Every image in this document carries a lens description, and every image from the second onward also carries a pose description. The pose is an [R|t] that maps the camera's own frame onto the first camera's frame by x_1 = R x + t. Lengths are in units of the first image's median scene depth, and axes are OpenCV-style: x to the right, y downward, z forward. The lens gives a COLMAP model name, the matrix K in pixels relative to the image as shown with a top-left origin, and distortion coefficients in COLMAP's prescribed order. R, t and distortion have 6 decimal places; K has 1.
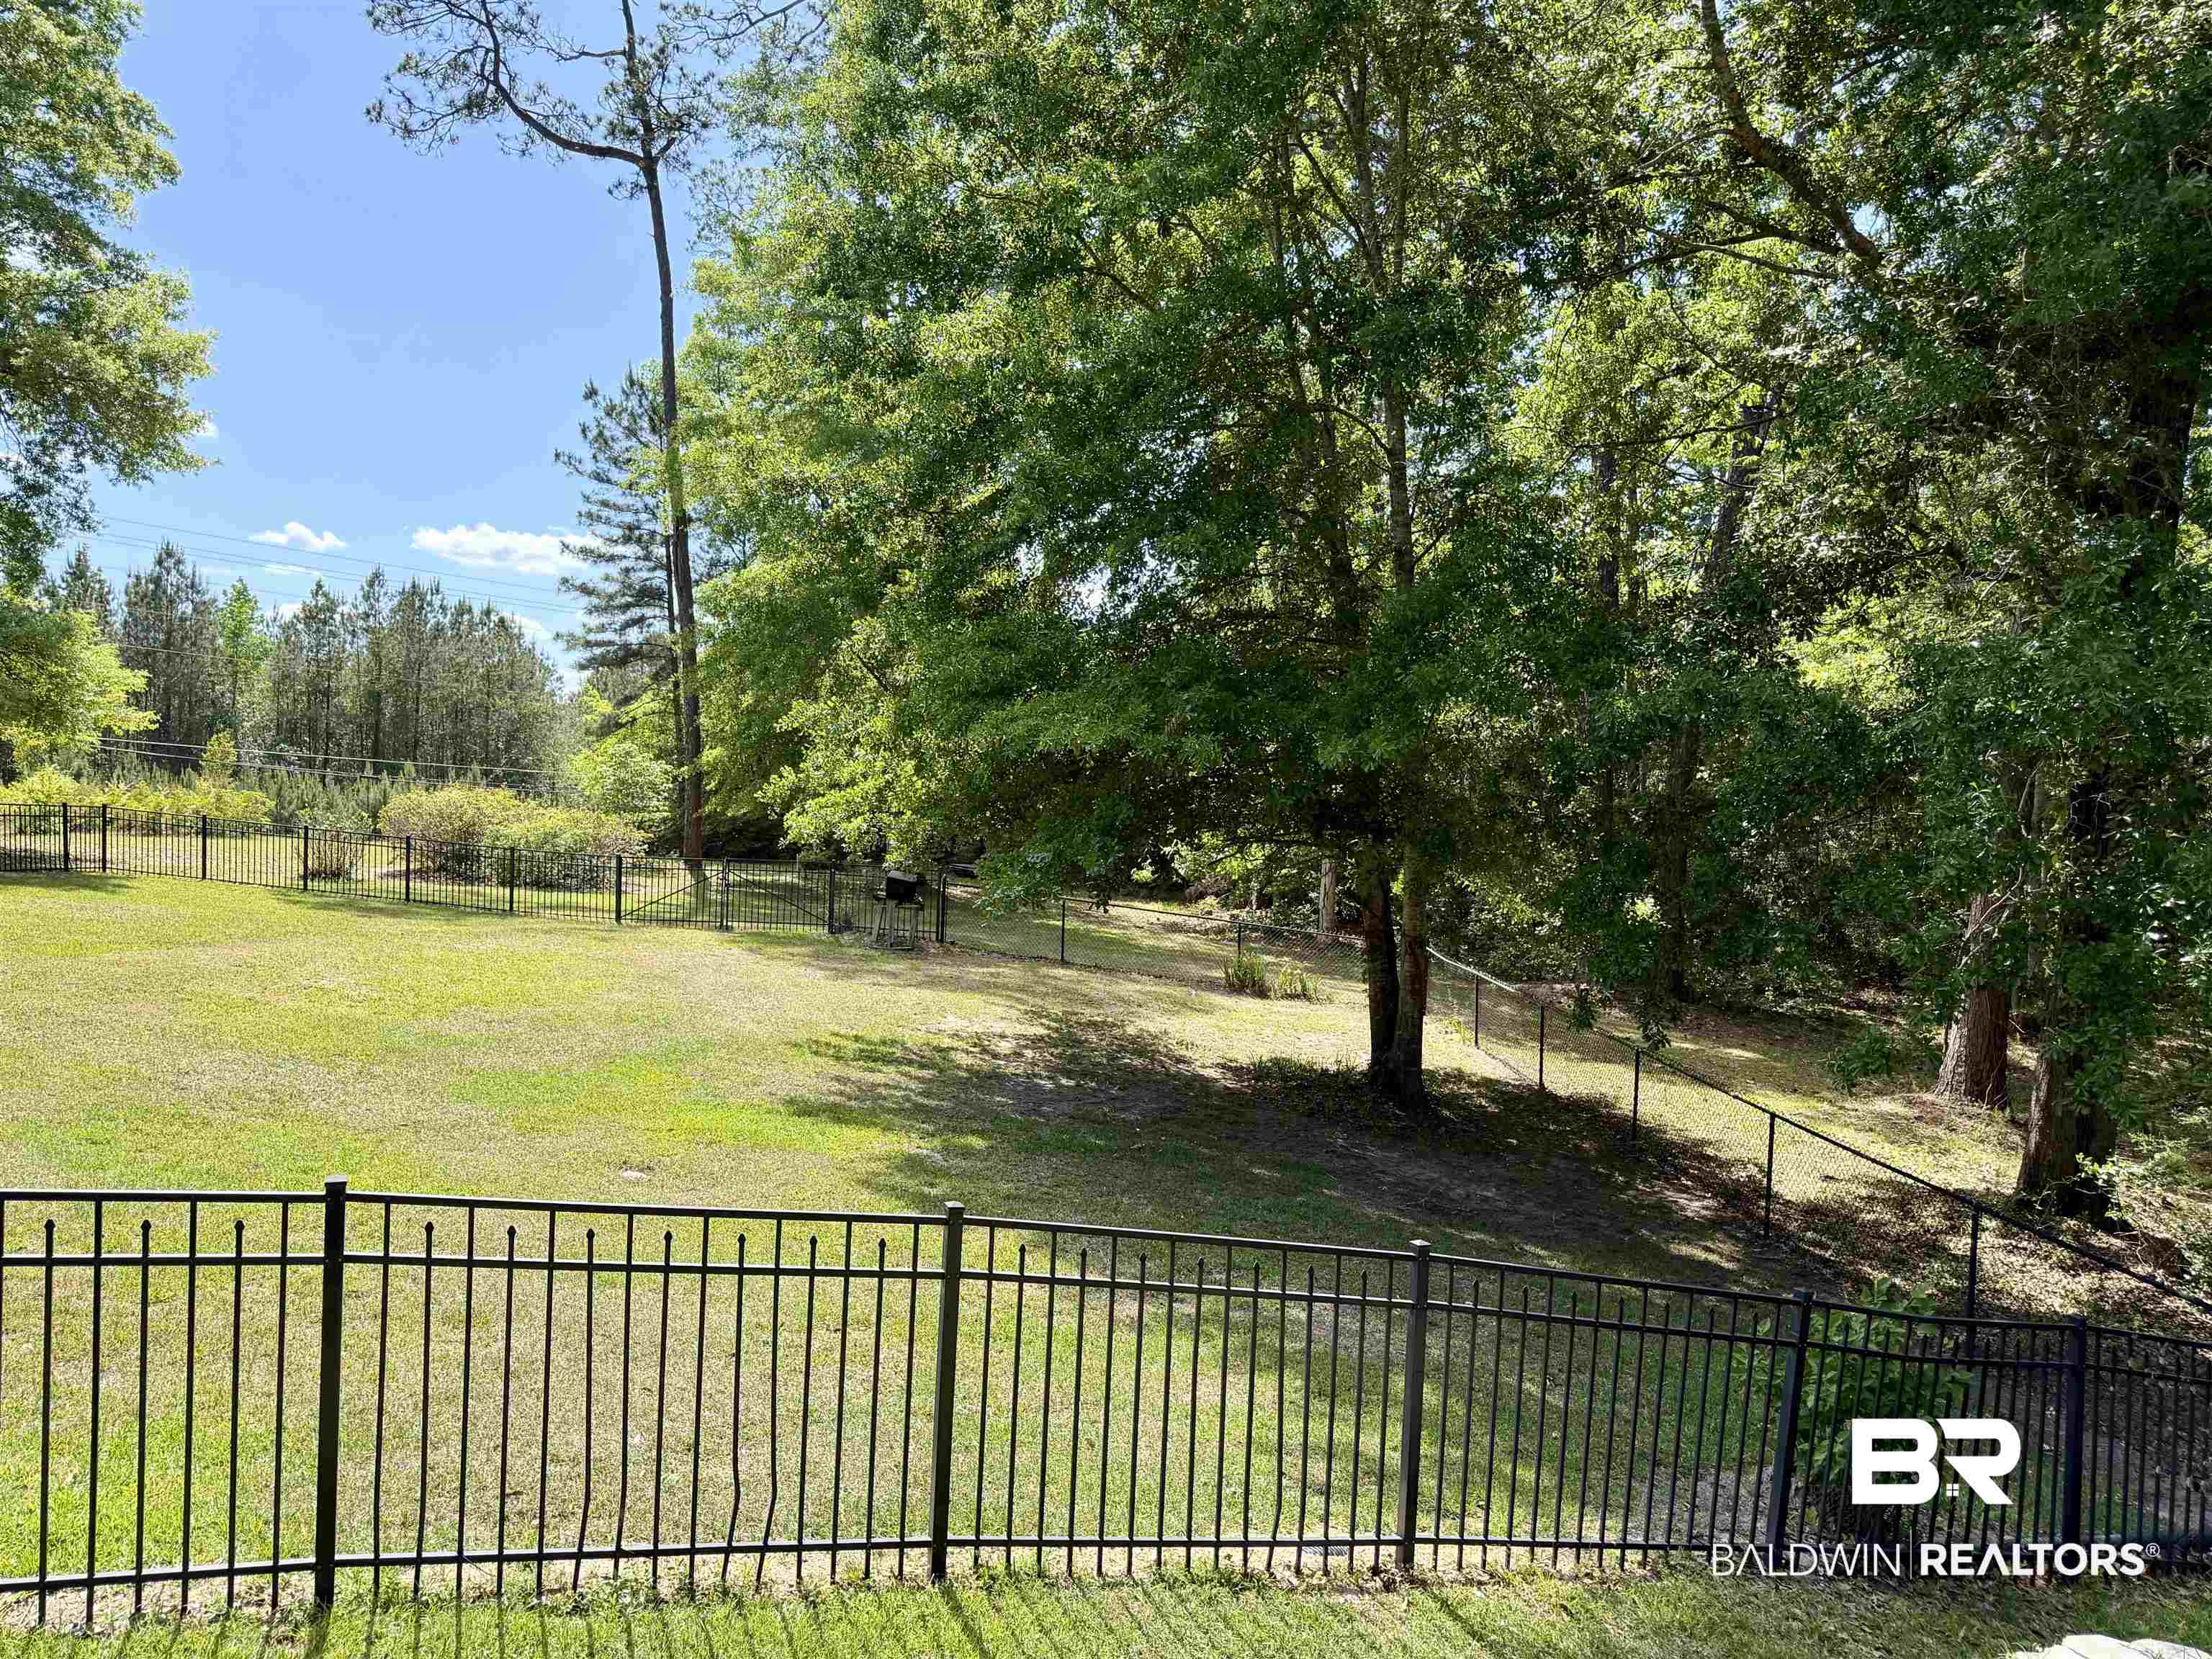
lens RADIAL K [[1561.4, 0, 1101.9], [0, 1561.4, 825.9], [0, 0, 1]] dist [0.038283, -0.037126]
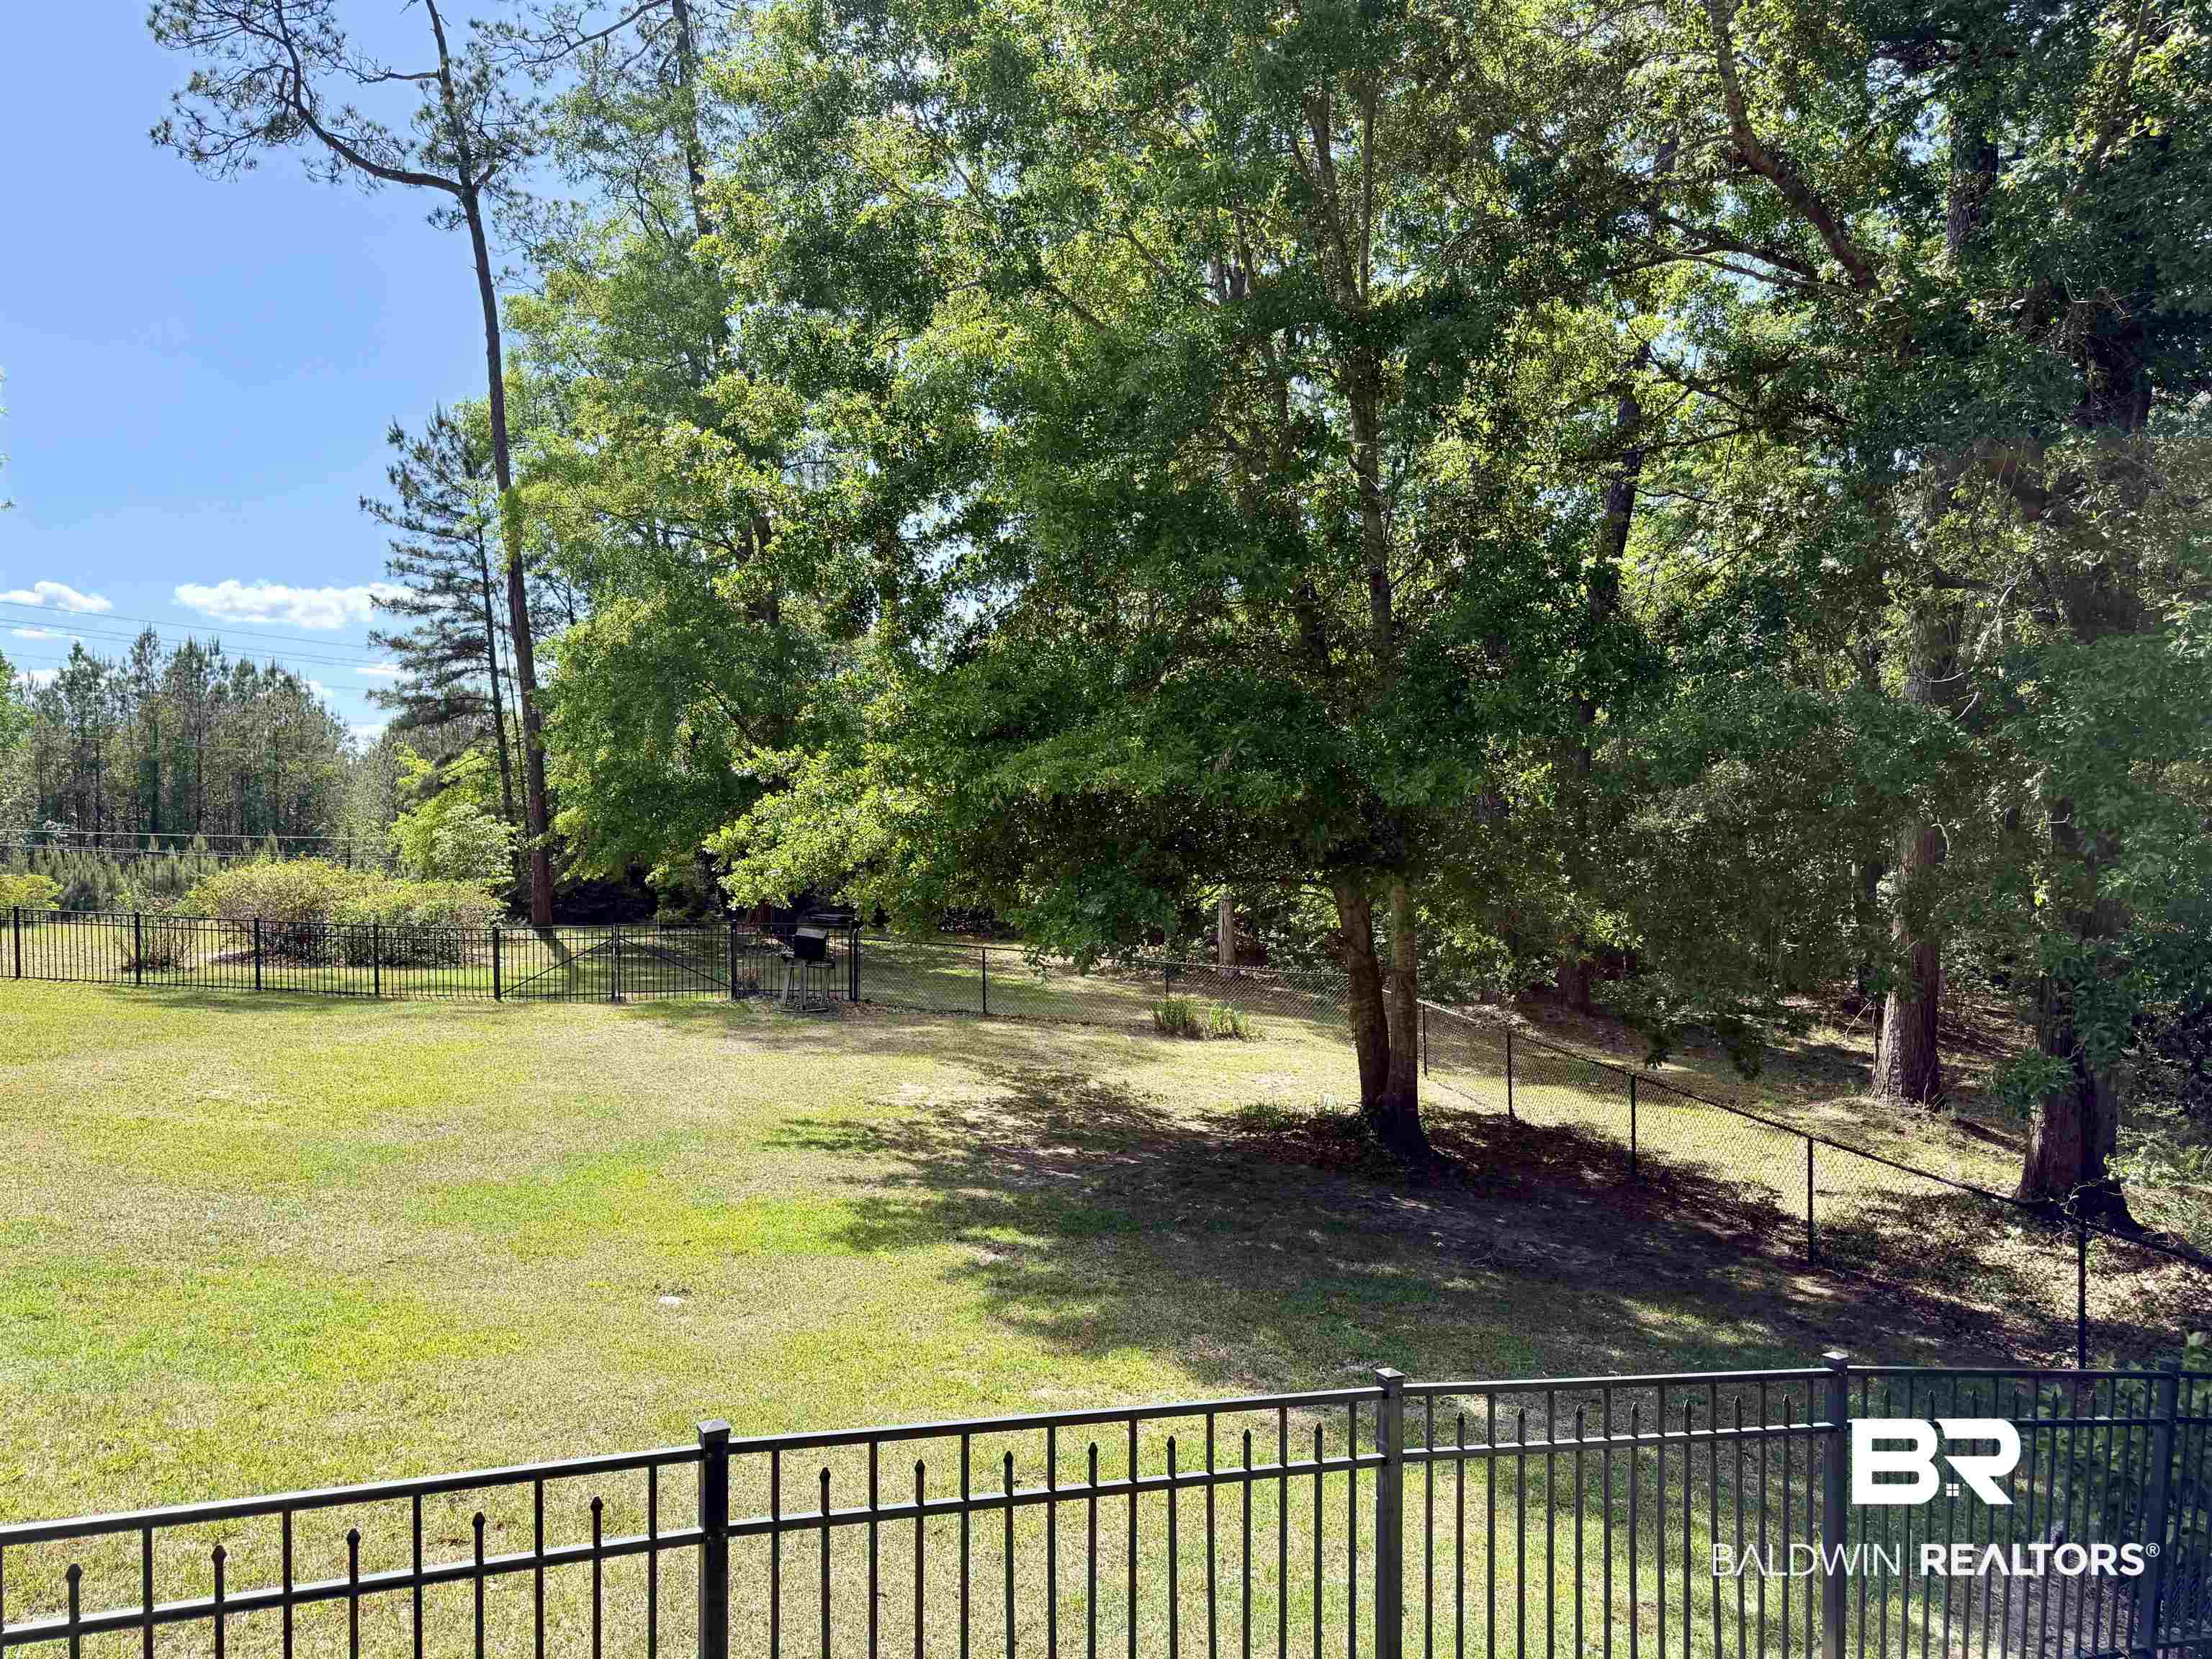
lens RADIAL K [[1561.4, 0, 1091.8], [0, 1561.4, 834.3], [0, 0, 1]] dist [0.038283, -0.037126]
pose [[0.992391, -0.044972, 0.114617, -0.055022], [0.046992, 0.998783, -0.014981, -0.004913], [-0.113804, 0.020254, 0.993297, 0.034420]]
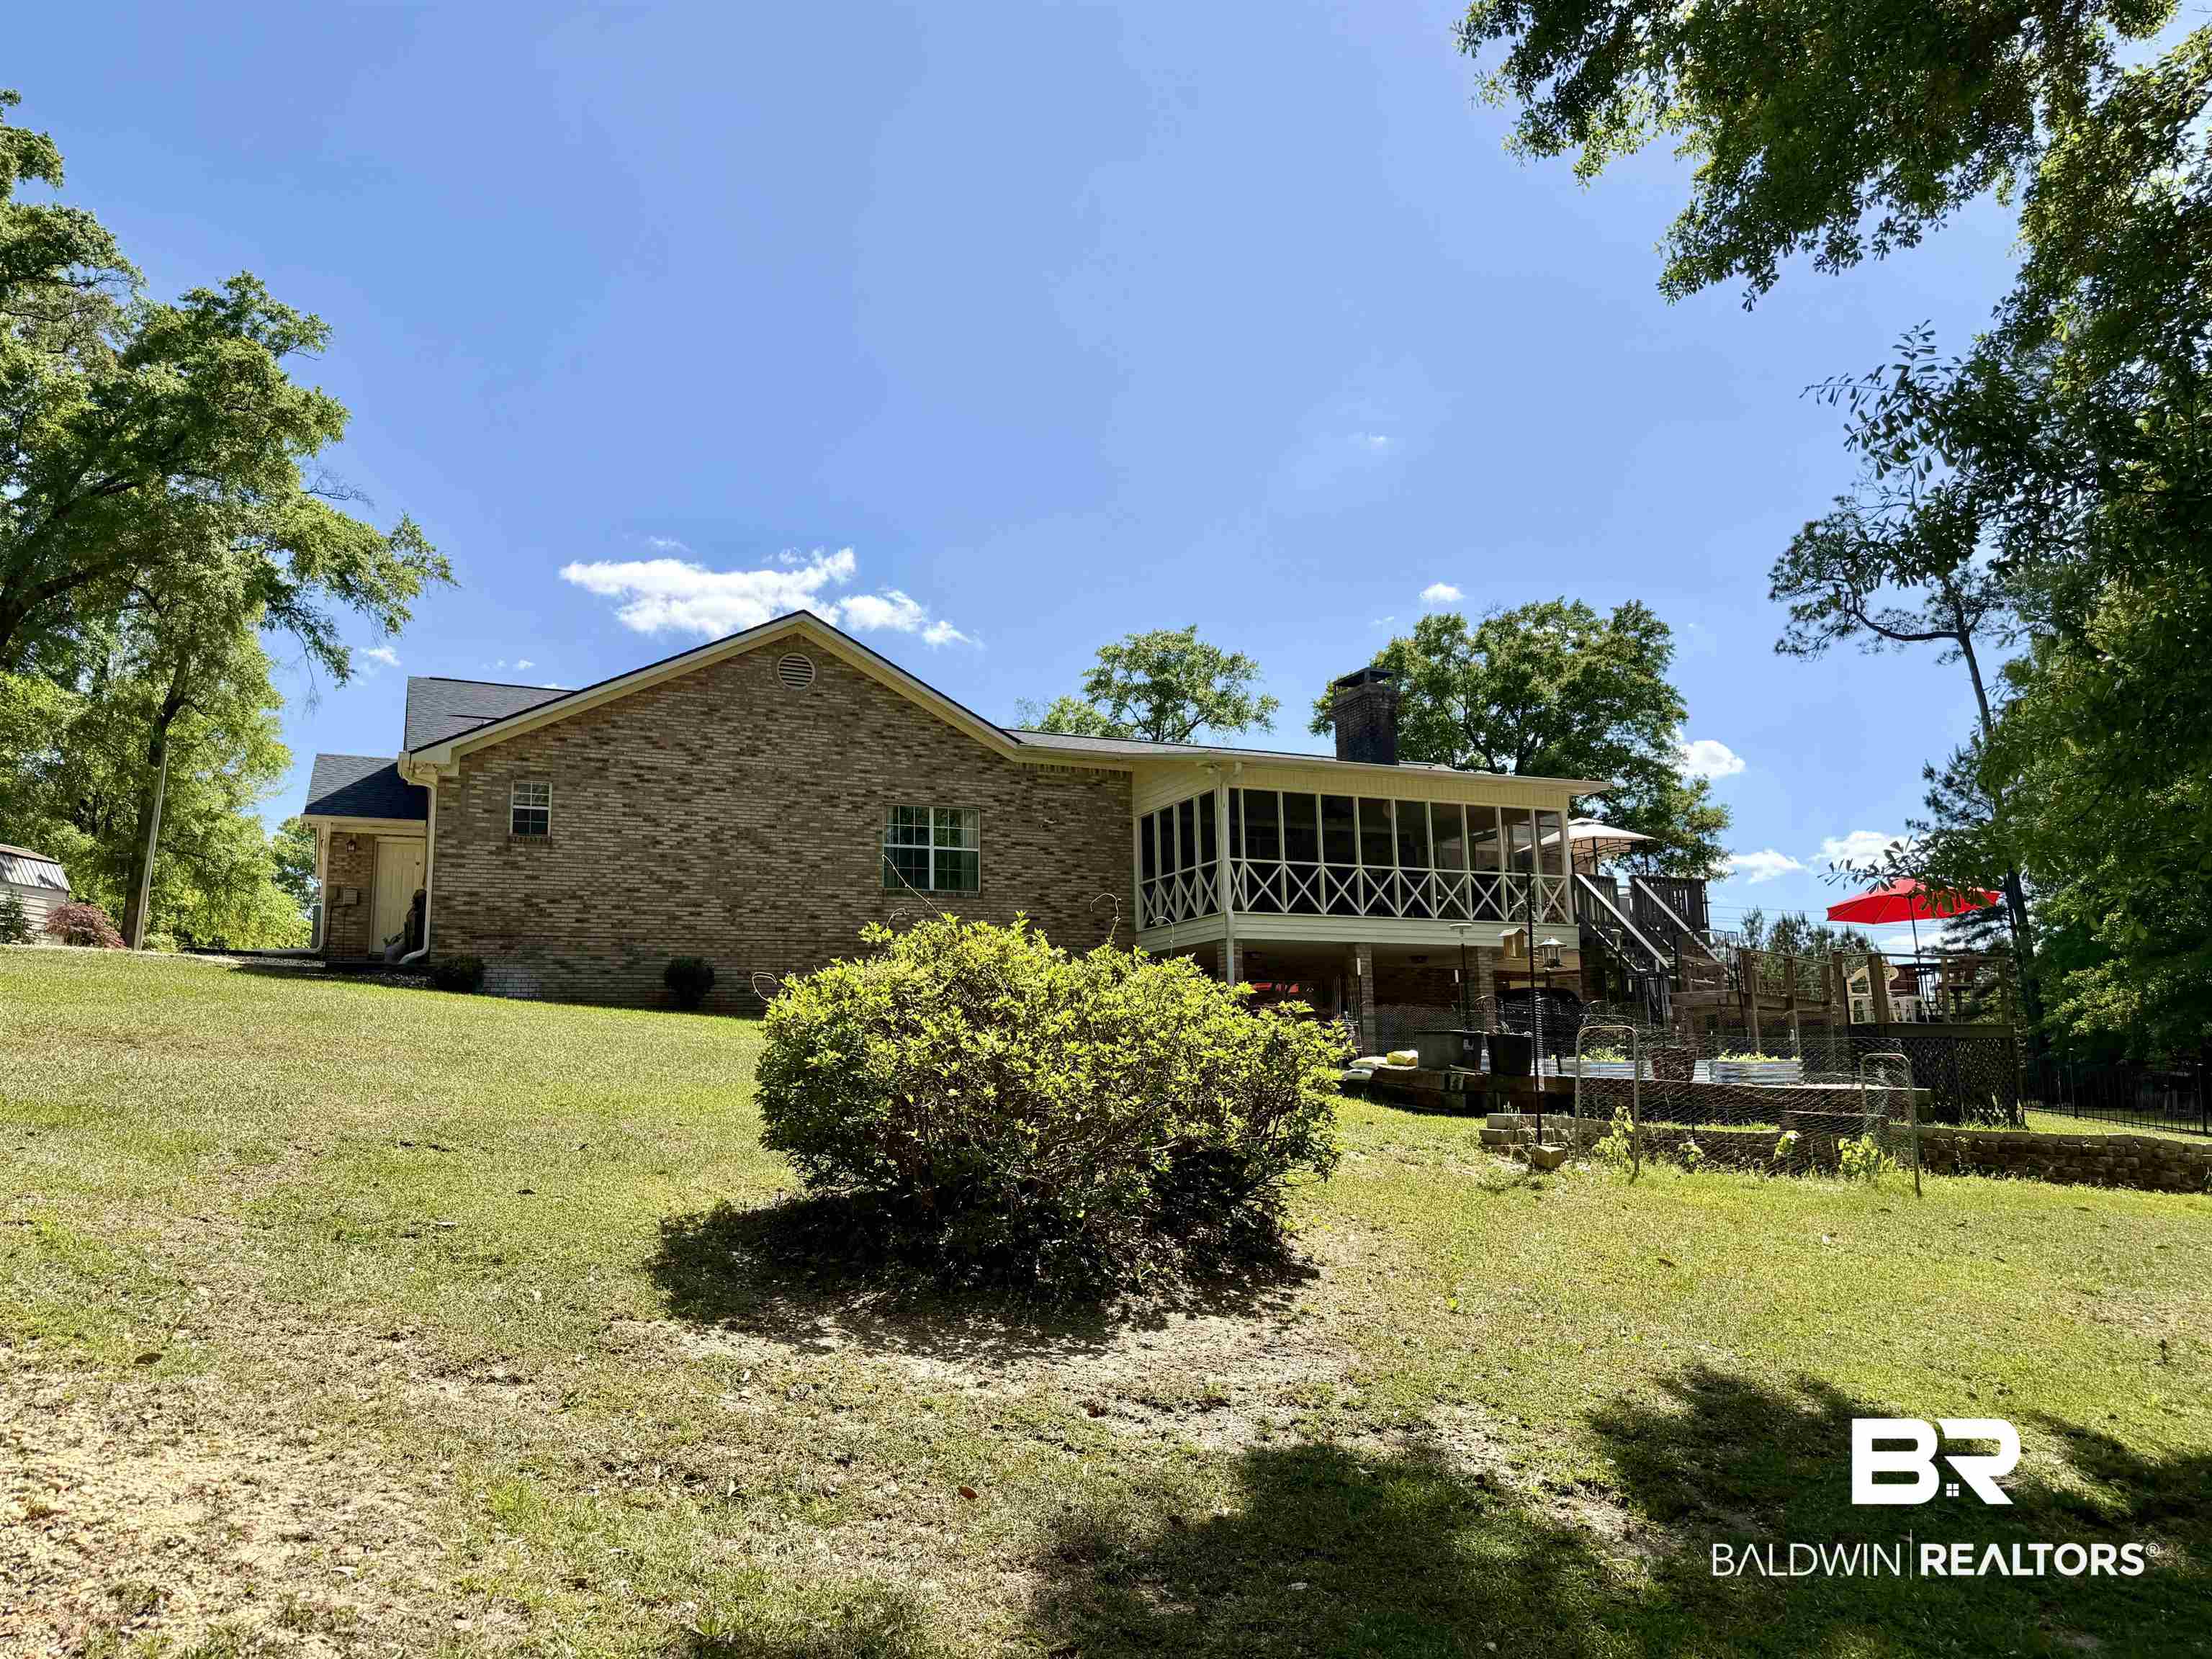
lens RADIAL K [[1561.4, 0, 1097.6], [0, 1561.4, 833.2], [0, 0, 1]] dist [0.038283, -0.037126]
pose [[0.695730, -0.148015, -0.702888, 0.218249], [0.006096, 0.979720, -0.200277, 0.082358], [0.718278, 0.135054, 0.682523, -0.781372]]
